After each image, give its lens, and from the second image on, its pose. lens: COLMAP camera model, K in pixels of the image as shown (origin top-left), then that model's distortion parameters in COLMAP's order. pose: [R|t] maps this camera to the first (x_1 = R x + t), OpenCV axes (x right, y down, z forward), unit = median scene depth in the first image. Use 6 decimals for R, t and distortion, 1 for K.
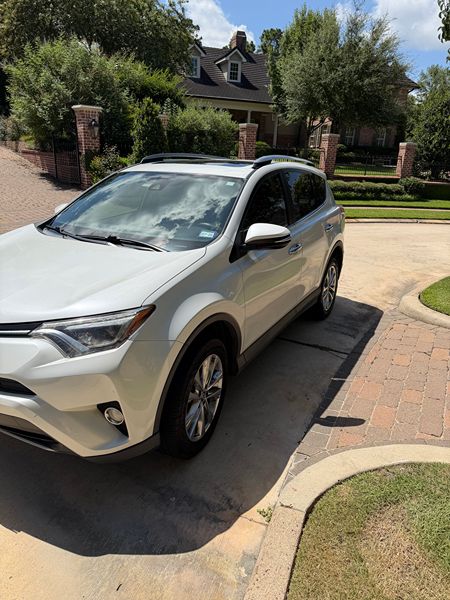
lens RADIAL K [[421.8, 0, 225.0], [0, 421.8, 300.0], [0, 0, 1]] dist [0.028787, -0.031581]
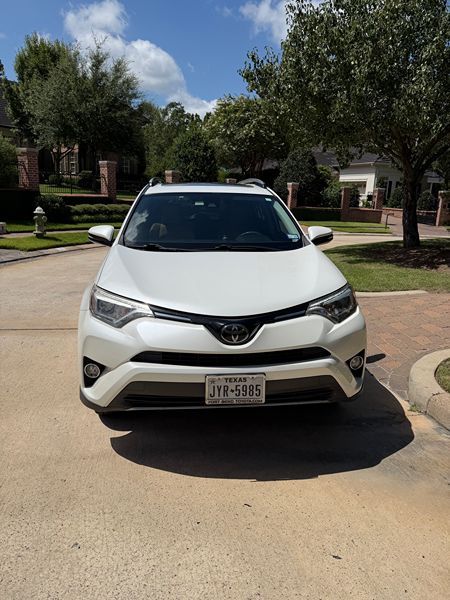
lens RADIAL K [[423.2, 0, 225.0], [0, 423.2, 300.0], [0, 0, 1]] dist [0.045474, -0.071508]
pose [[0.820352, -0.155817, 0.550222, -0.129354], [0.188258, 0.982116, -0.002557, -0.000020], [-0.539984, 0.105682, 0.835014, 0.006563]]
